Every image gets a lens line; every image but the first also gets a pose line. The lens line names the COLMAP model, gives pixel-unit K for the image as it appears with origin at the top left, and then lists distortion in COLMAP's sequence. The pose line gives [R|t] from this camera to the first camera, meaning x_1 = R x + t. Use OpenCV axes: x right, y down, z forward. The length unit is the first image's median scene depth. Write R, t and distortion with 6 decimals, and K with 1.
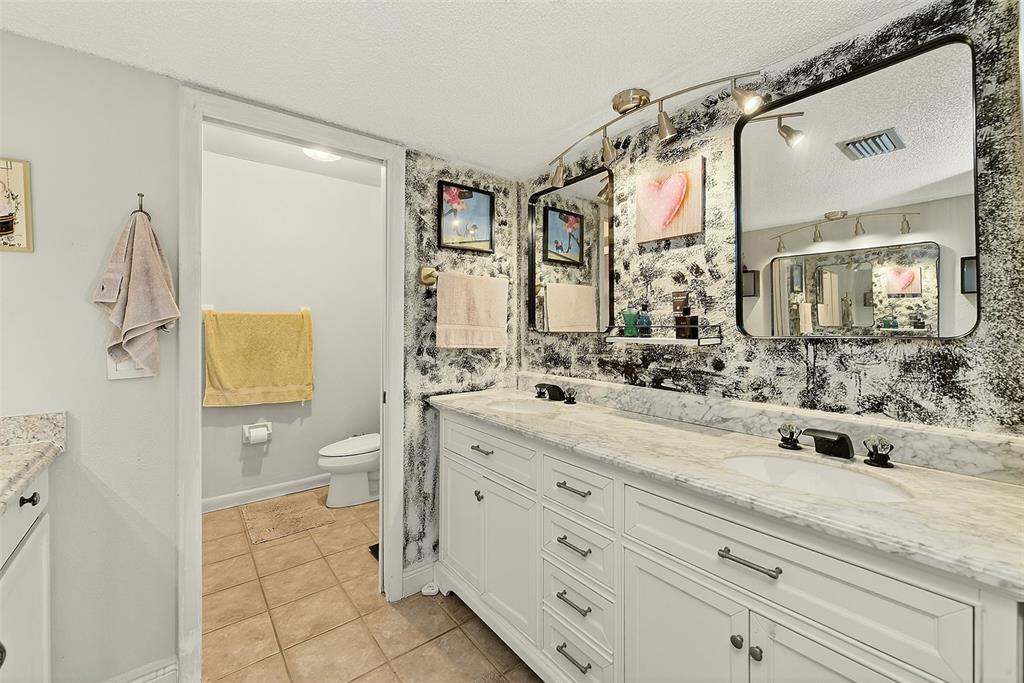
lens RADIAL K [[407.3, 0, 513.9], [0, 407.3, 325.6], [0, 0, 1]] dist [0.001129, -0.002138]
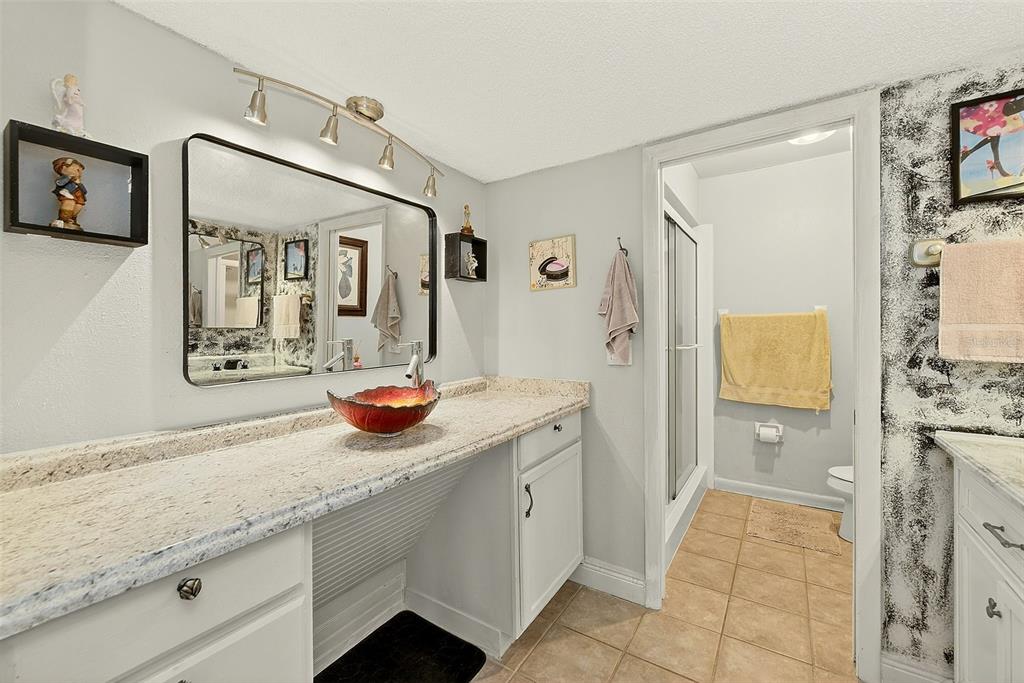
lens RADIAL K [[407.3, 0, 518.3], [0, 407.3, 328.6], [0, 0, 1]] dist [0.001129, -0.002138]
pose [[0.329080, -0.006399, -0.944280, 0.215459], [0.011276, 0.999932, -0.002846, -0.001171], [0.944235, -0.009711, 0.329130, 0.124917]]
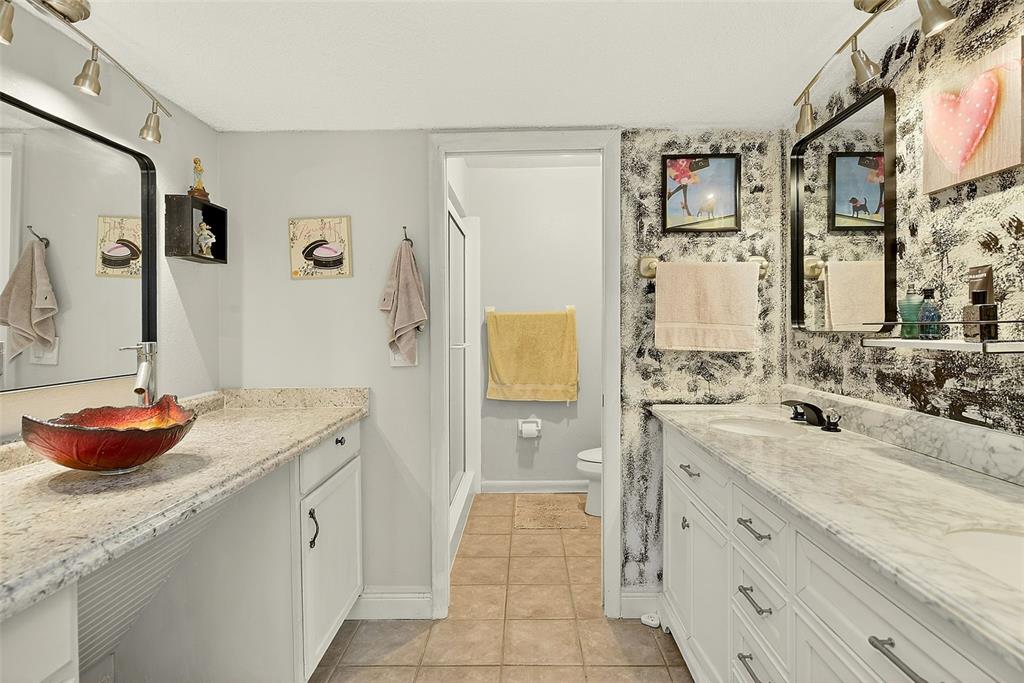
lens RADIAL K [[502.7, 0, 521.2], [0, 502.7, 330.9], [0, 0, 1]] dist [0.000940, -0.004719]
pose [[0.782848, -0.001310, -0.622211, 0.258835], [0.010483, 0.999884, 0.011085, -0.000106], [0.622124, -0.015200, 0.782771, -0.027532]]
